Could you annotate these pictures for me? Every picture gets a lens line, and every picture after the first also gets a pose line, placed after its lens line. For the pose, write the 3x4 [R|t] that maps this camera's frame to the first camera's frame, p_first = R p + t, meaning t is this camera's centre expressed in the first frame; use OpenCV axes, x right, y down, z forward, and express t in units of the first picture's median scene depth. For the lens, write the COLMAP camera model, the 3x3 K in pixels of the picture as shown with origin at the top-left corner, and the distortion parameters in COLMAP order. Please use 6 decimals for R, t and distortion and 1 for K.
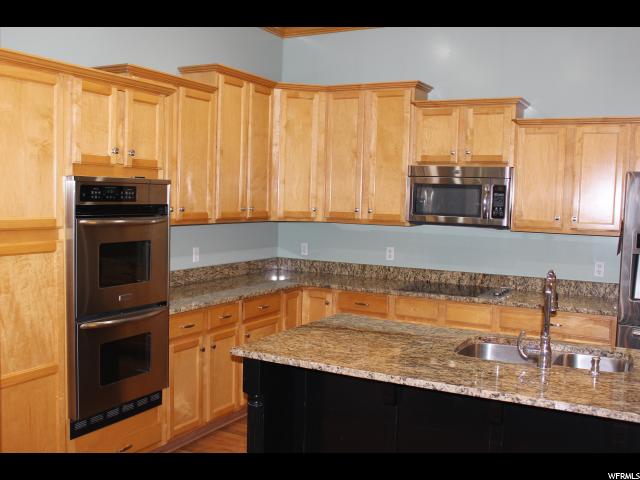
lens RADIAL K [[669.5, 0, 320.0], [0, 669.5, 240.6], [0, 0, 1]] dist [-0.005805, 0.000000]
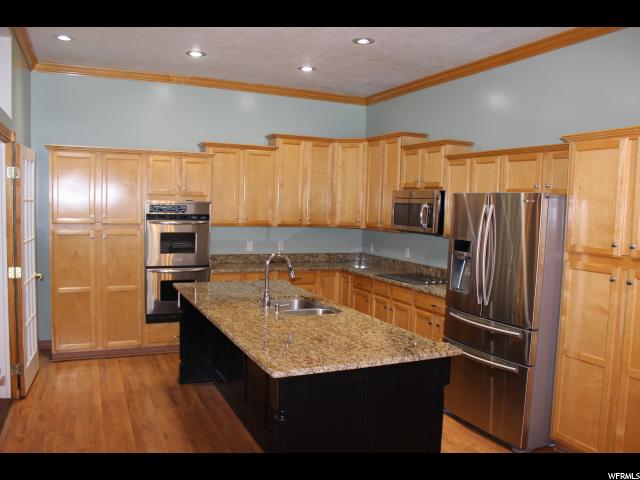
lens RADIAL K [[546.5, 0, 320.2], [0, 546.5, 240.9], [0, 0, 1]] dist [-0.107299, 0.002545]
pose [[0.790451, 0.037555, -0.611373, 0.845892], [-0.048043, 0.998845, -0.000759, 0.005816], [0.610638, 0.029972, 0.791342, -0.024003]]
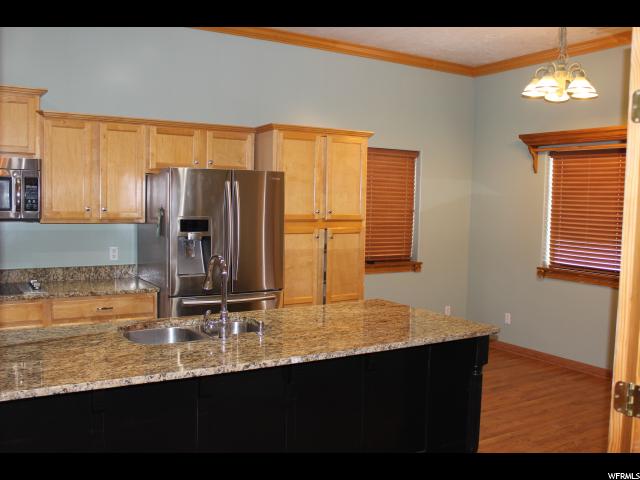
lens RADIAL K [[623.6, 0, 318.2], [0, 623.6, 238.9], [0, 0, 1]] dist [-0.010997, 0.000000]
pose [[0.526030, -0.070826, 0.847512, -0.288249], [0.050711, 0.997365, 0.051874, -0.018784], [-0.848953, 0.015691, 0.528235, 0.164746]]
